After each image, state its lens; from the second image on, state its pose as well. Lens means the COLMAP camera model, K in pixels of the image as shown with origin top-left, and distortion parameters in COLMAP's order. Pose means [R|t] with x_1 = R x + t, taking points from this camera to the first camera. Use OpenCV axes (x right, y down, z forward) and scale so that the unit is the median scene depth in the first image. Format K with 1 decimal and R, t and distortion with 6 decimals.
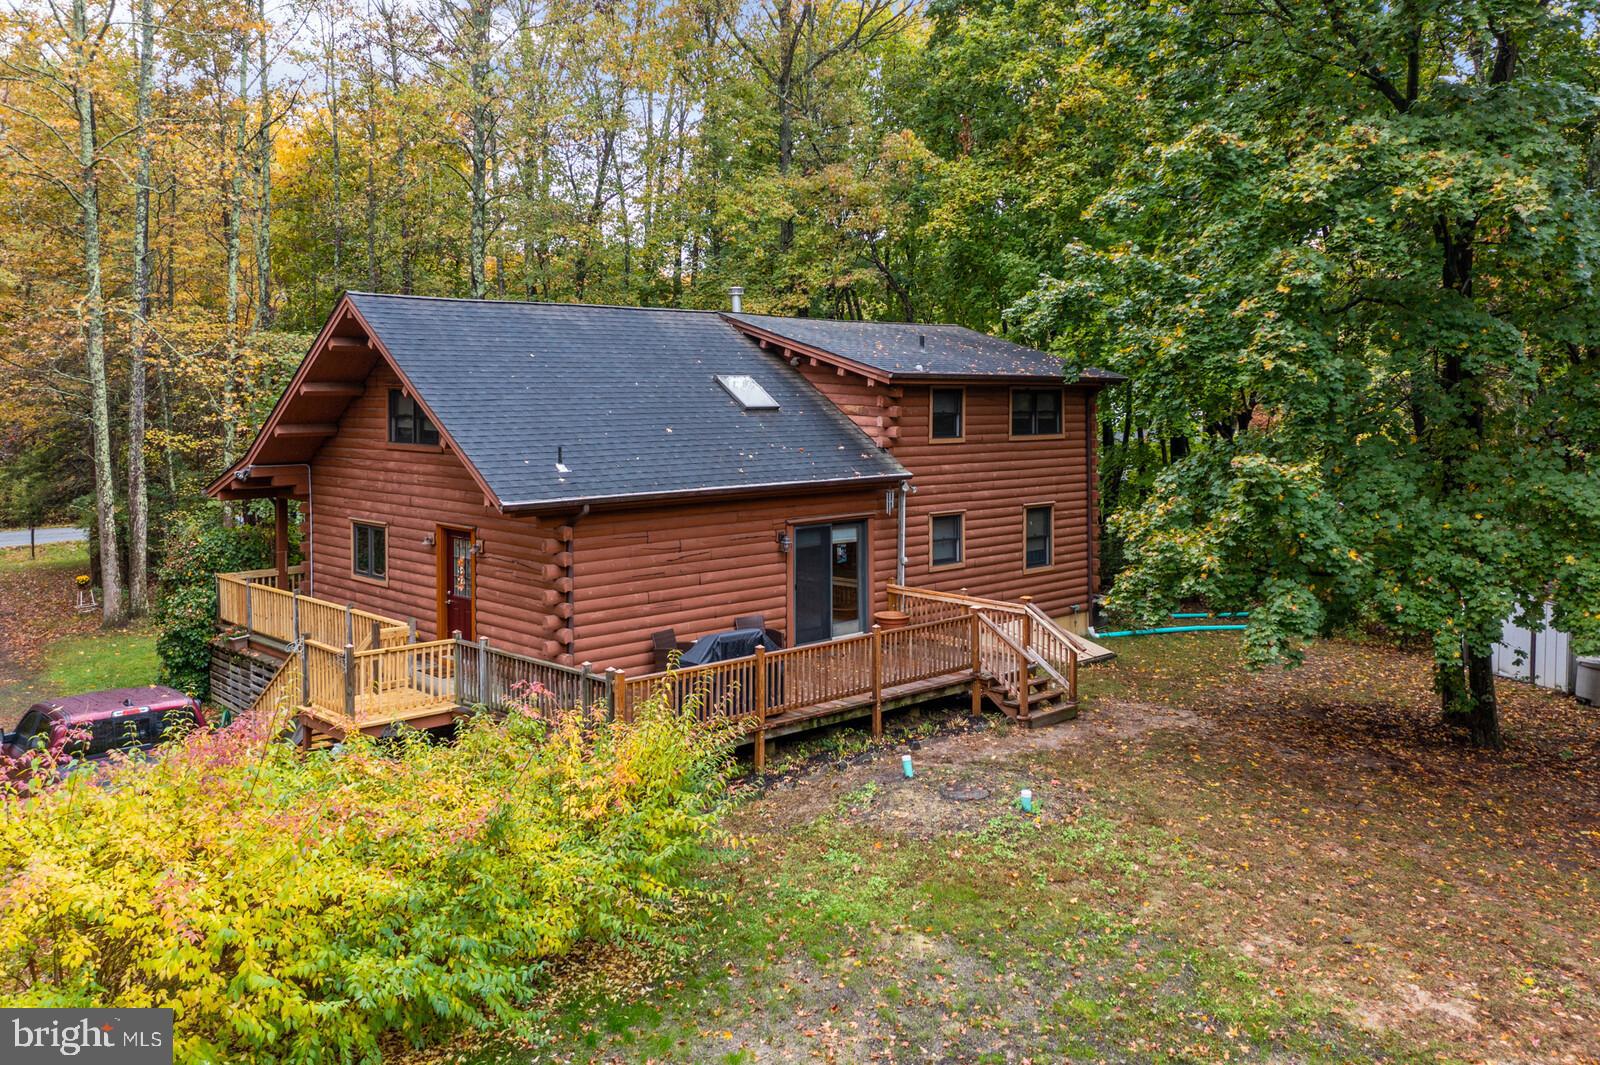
lens RADIAL K [[1328.4, 0, 794.7], [0, 1328.4, 413.3], [0, 0, 1]] dist [-0.003976, 0.001150]
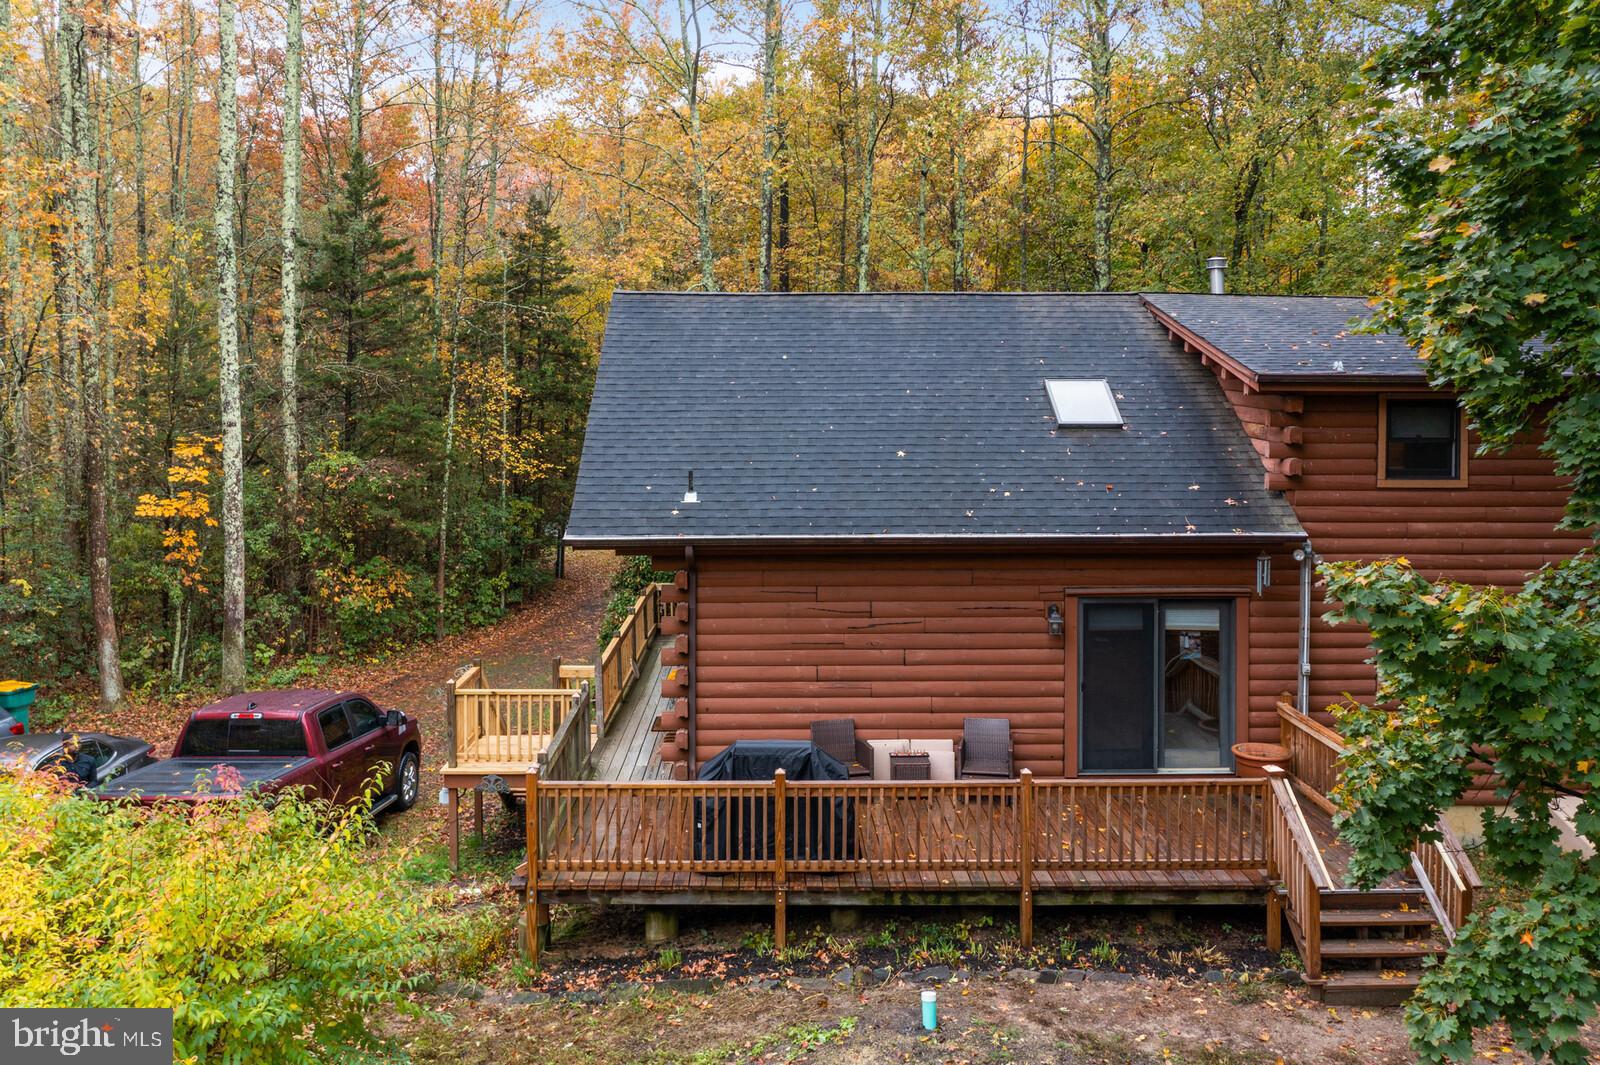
lens RADIAL K [[1328.4, 0, 794.7], [0, 1328.4, 413.3], [0, 0, 1]] dist [-0.003976, 0.001150]
pose [[0.727624, 0.010420, -0.685897, 0.362977], [-0.012953, 0.999915, 0.001450, -0.010050], [0.685854, 0.007830, 0.727697, 0.395211]]
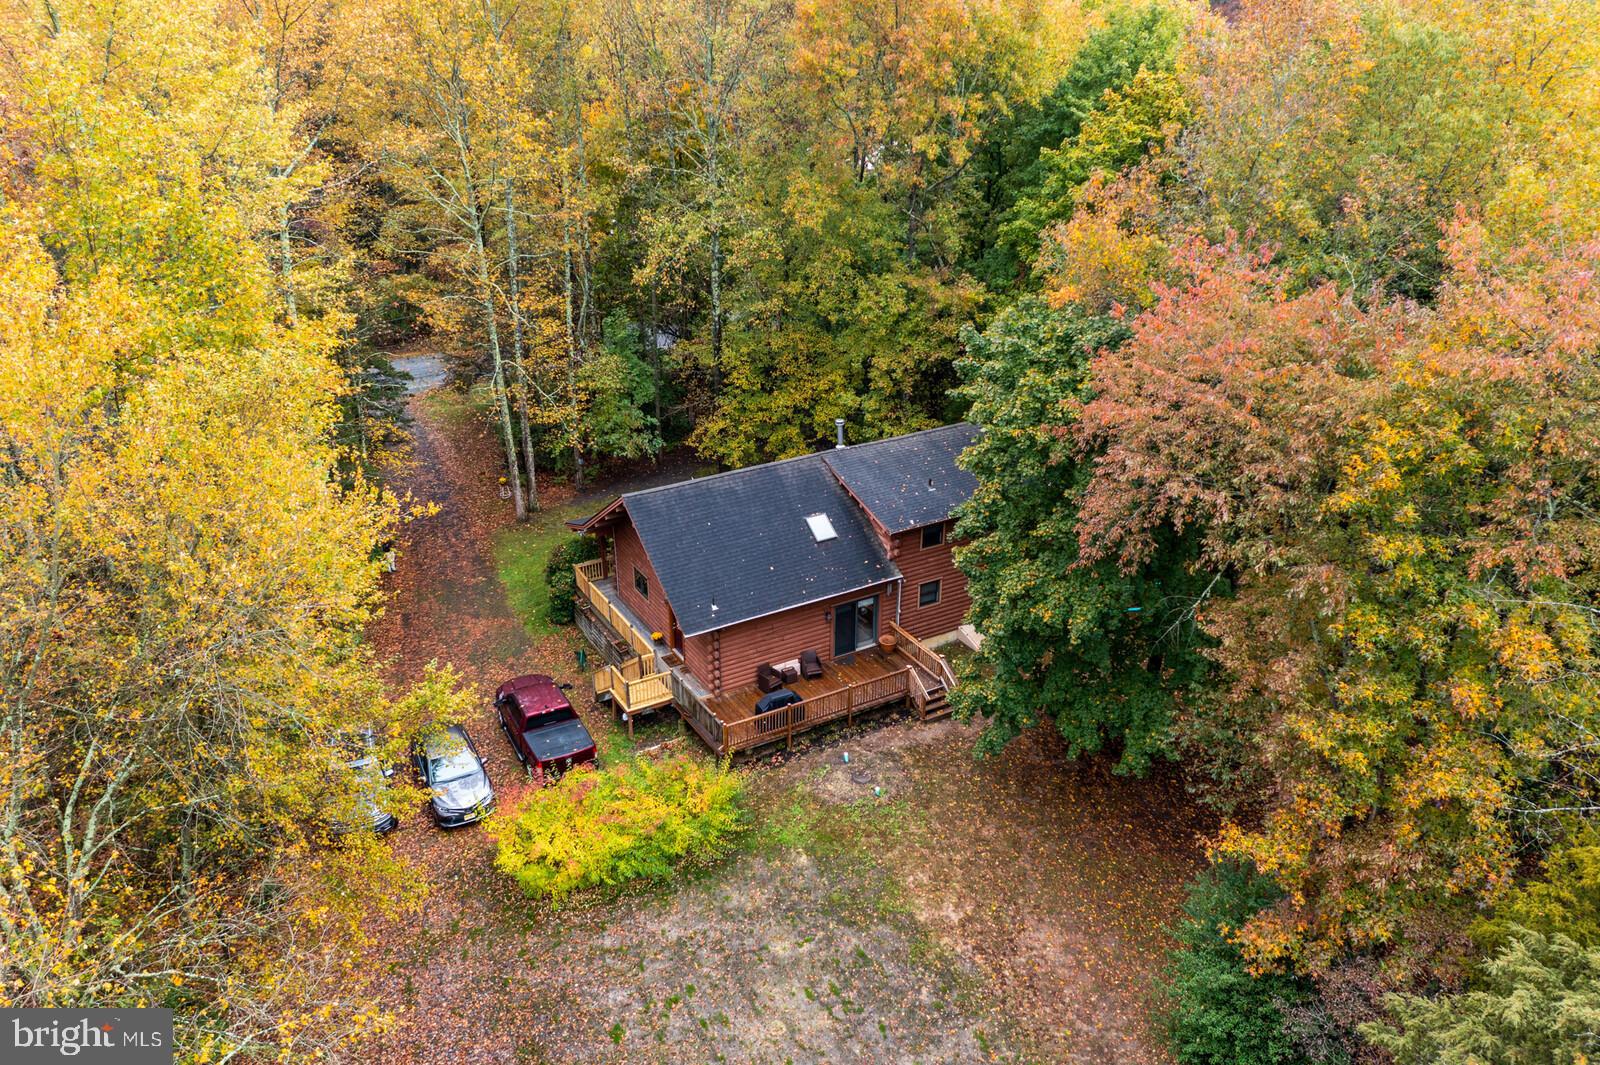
lens RADIAL K [[1294.4, 0, 803.1], [0, 1294.4, 575.3], [0, 0, 1]] dist [0.000435, 0.000463]
pose [[0.970579, 0.116924, -0.210487, 0.365965], [-0.009540, 0.892168, 0.451604, -0.859660], [0.240592, -0.436309, 0.867035, -0.722024]]
